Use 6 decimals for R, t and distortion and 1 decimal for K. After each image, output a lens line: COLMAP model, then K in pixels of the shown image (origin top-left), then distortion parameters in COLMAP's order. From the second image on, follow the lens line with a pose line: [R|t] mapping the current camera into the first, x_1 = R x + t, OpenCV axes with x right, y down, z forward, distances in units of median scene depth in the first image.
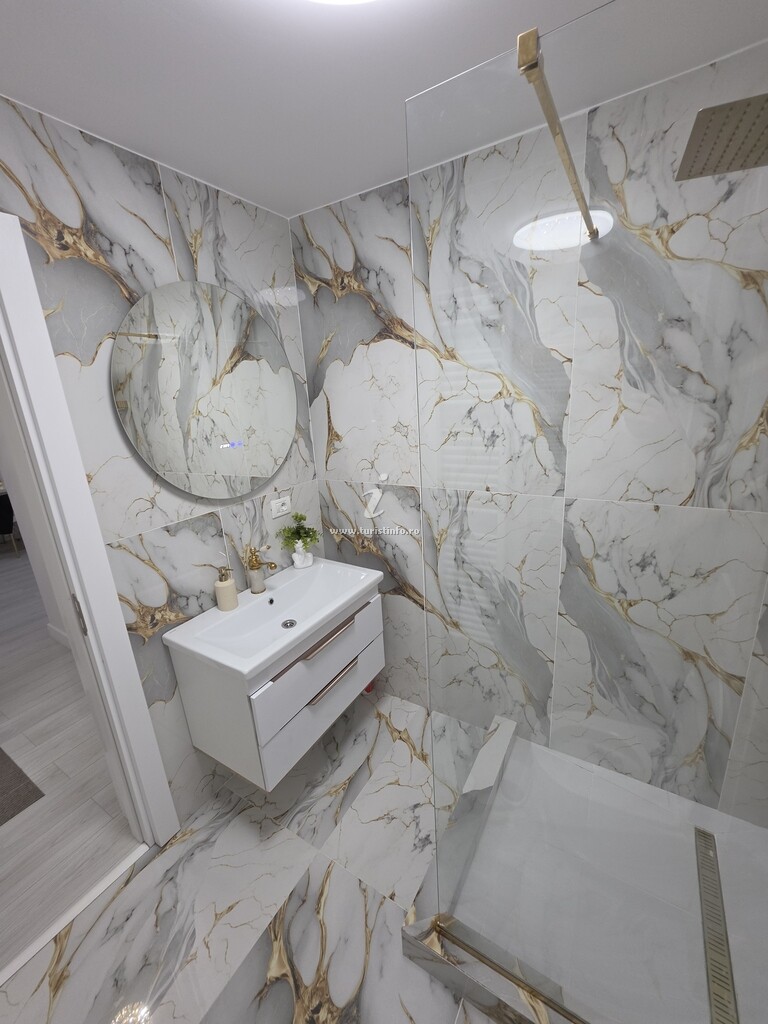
lens RADIAL K [[406.1, 0, 390.3], [0, 406.1, 510.6], [0, 0, 1]] dist [-0.000654, -0.000509]
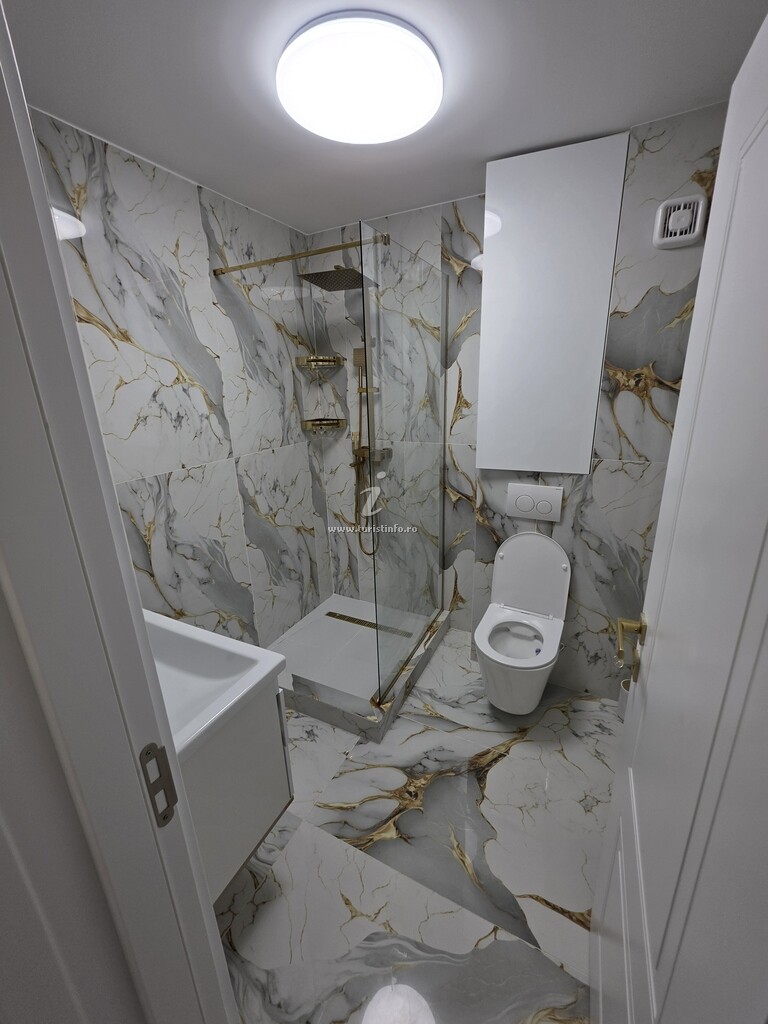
lens RADIAL K [[406.1, 0, 388.7], [0, 406.1, 508.5], [0, 0, 1]] dist [-0.000654, -0.000509]
pose [[-0.071961, -0.242537, 0.967470, -0.983057], [0.306437, 0.917694, 0.252852, -0.061832], [-0.949167, 0.314664, 0.008284, 0.551195]]
